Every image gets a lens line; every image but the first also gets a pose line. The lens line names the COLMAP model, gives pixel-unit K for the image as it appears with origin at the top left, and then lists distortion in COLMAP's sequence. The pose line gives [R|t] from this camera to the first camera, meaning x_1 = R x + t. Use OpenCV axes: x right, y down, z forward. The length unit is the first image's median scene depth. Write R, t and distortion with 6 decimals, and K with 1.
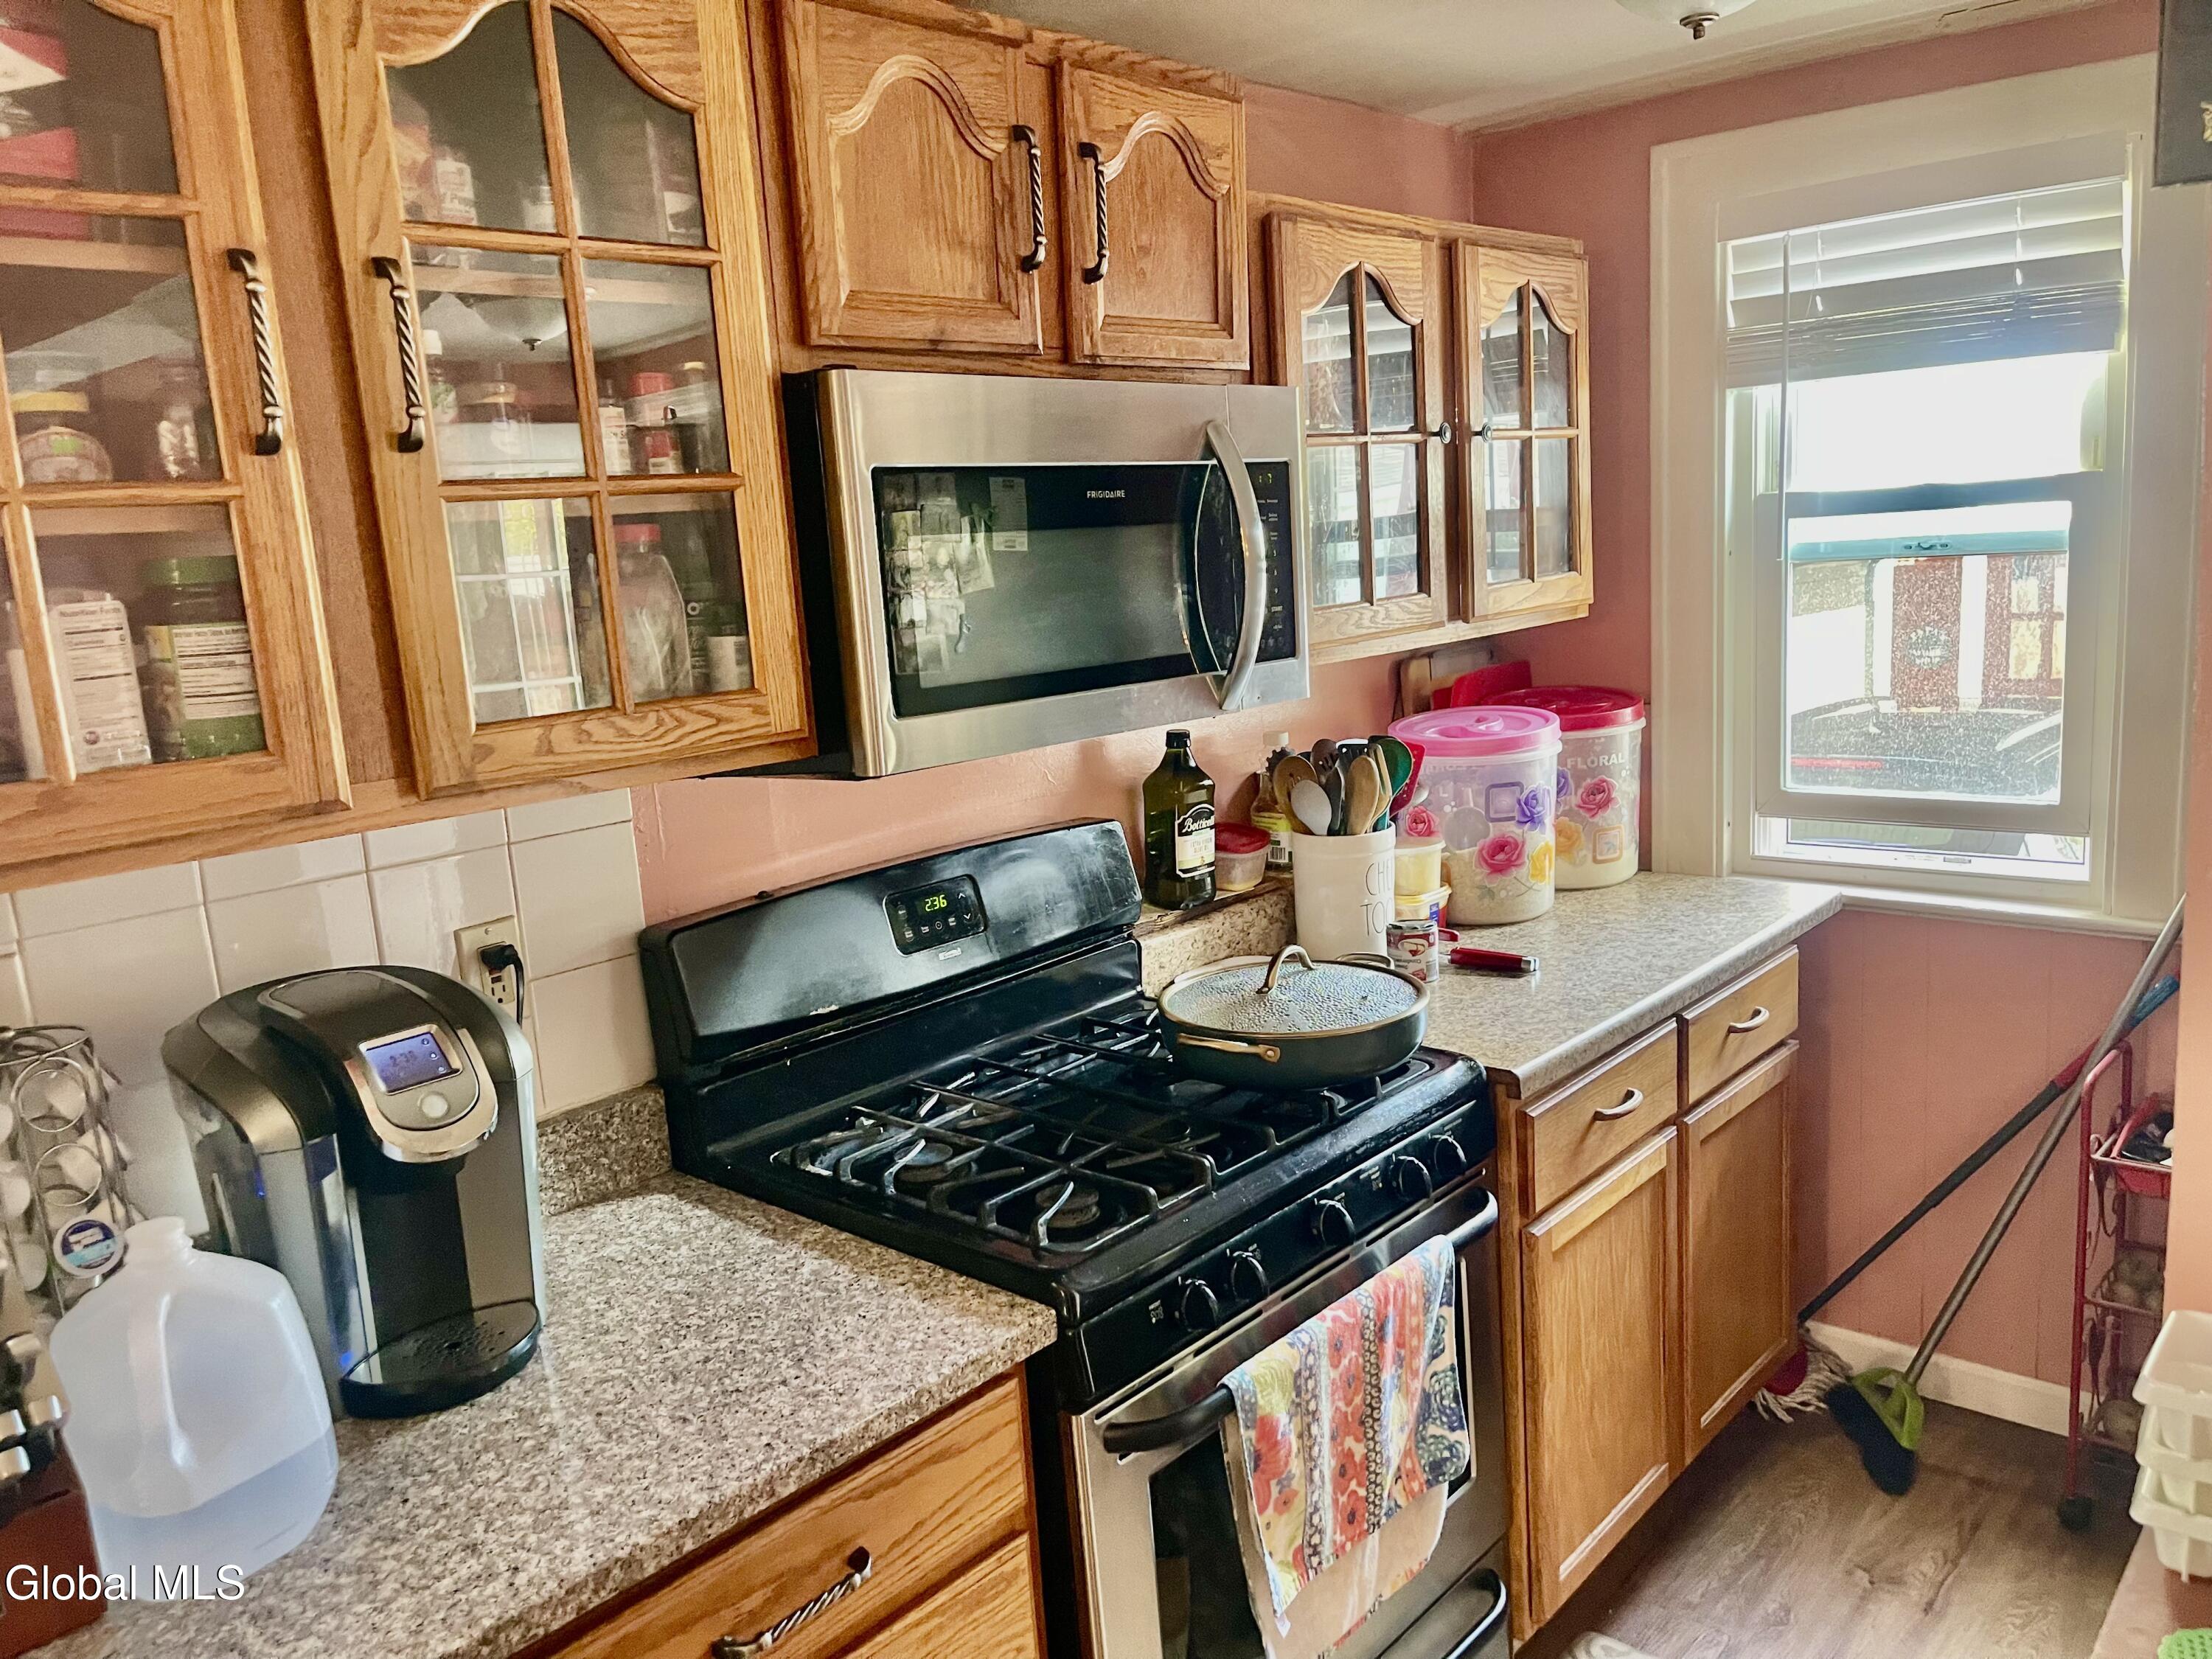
lens RADIAL K [[1652.0, 0, 1105.1], [0, 1652.0, 861.6], [0, 0, 1]] dist [0.048364, -0.067643]
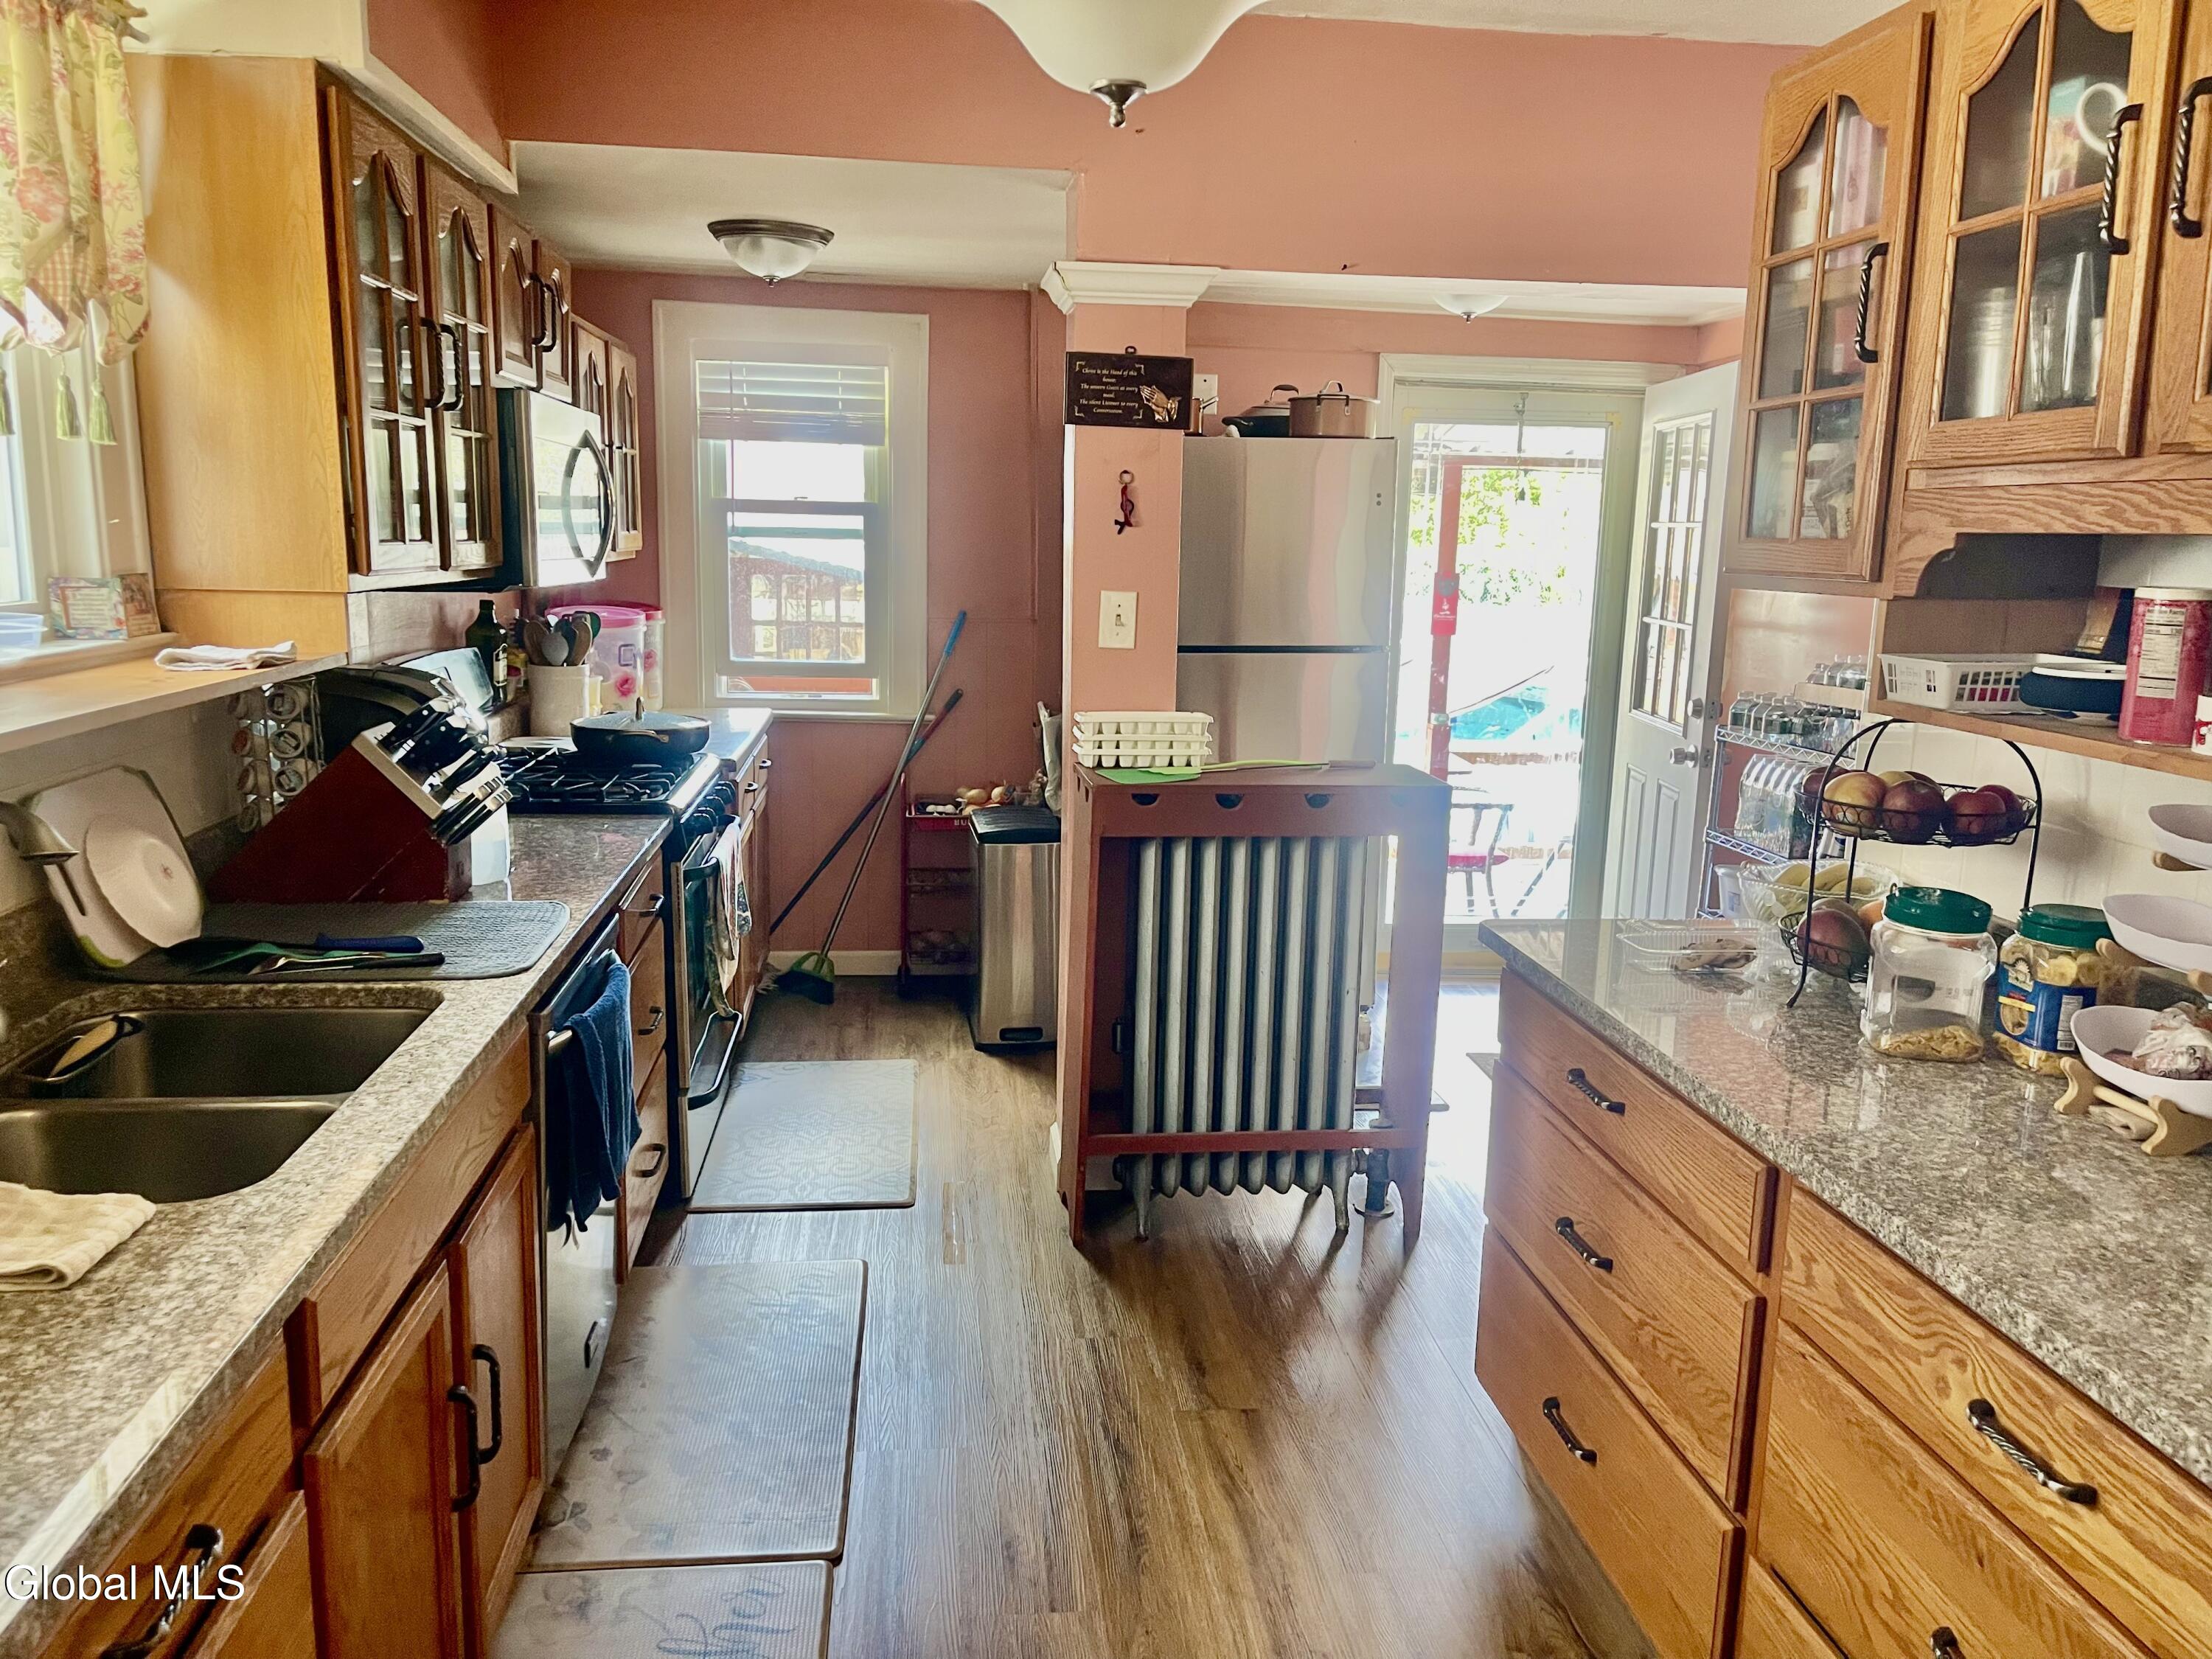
lens RADIAL K [[1659.1, 0, 1089.5], [0, 1659.1, 813.6], [0, 0, 1]] dist [0.070061, -0.087901]
pose [[0.667052, -0.053381, 0.743096, -1.260519], [0.080824, 0.996728, -0.000952, 0.287178], [-0.740614, 0.060695, 0.669184, -0.921873]]
